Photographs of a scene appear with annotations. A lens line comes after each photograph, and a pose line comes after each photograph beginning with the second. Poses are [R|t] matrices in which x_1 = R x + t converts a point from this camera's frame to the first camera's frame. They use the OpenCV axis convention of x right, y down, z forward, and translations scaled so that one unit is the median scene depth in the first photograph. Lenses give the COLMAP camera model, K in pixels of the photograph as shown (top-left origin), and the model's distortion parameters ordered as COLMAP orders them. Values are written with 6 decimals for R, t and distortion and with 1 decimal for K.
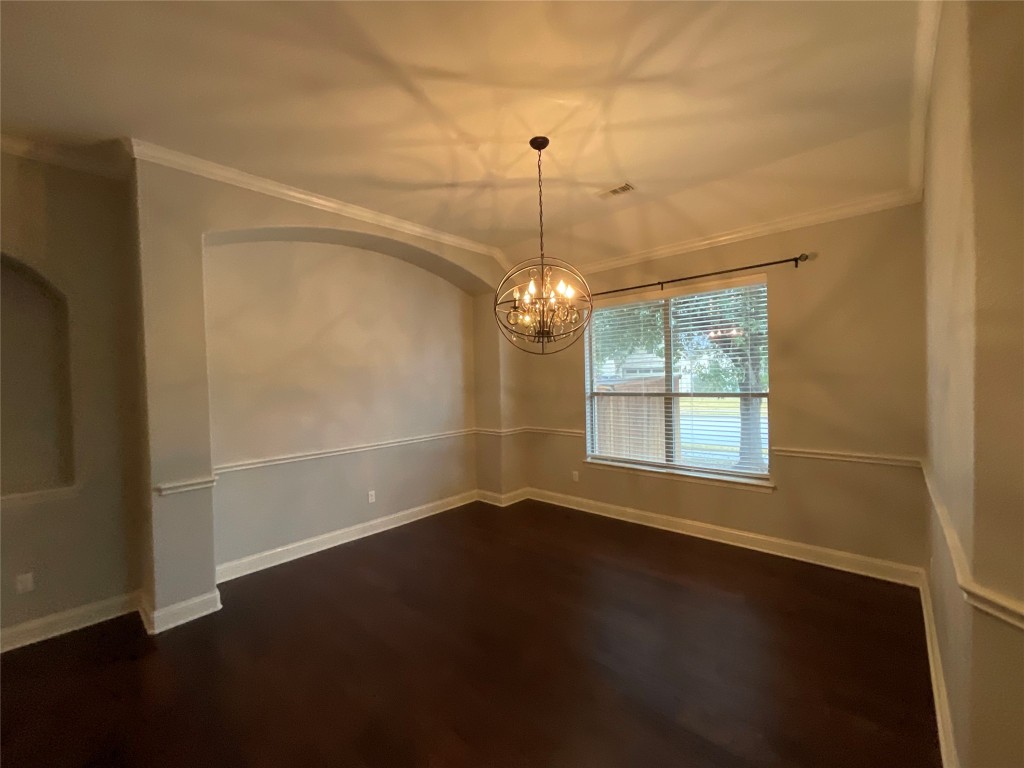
lens RADIAL K [[415.0, 0, 509.1], [0, 415.0, 386.1], [0, 0, 1]] dist [0.003314, 0.001147]
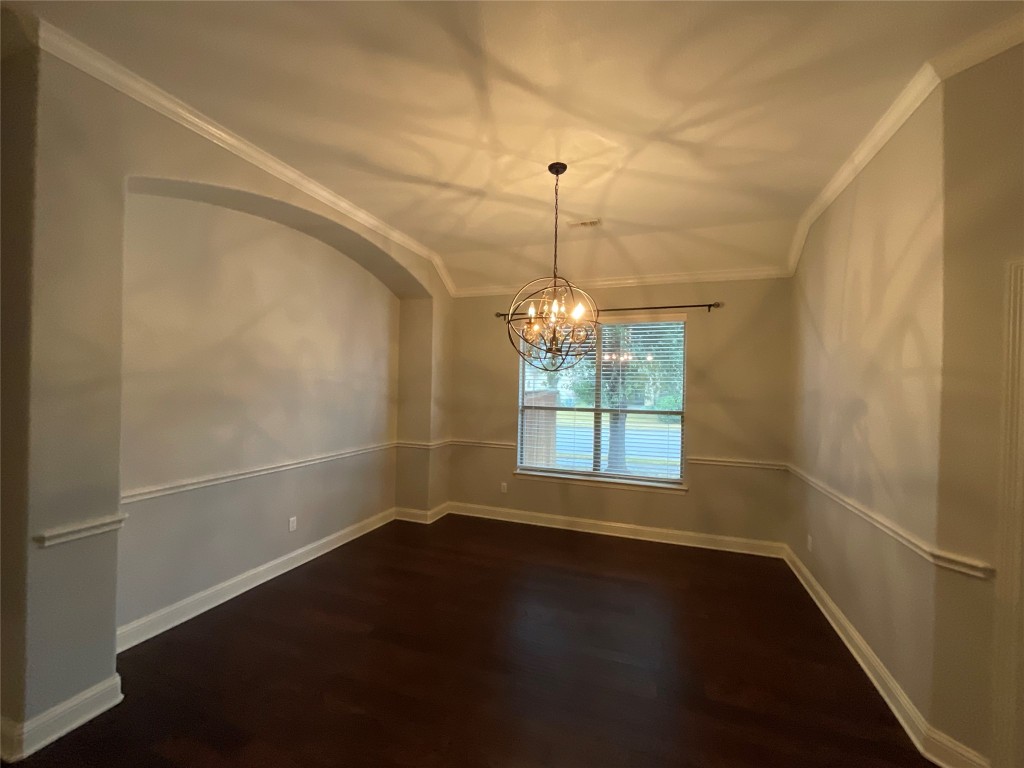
lens RADIAL K [[415.0, 0, 510.8], [0, 415.0, 387.8], [0, 0, 1]] dist [0.003314, 0.001147]
pose [[0.924819, 0.043003, 0.377969, -0.299572], [-0.036349, 0.999033, -0.024725, -0.004579], [-0.378667, 0.009127, 0.925488, 0.064272]]
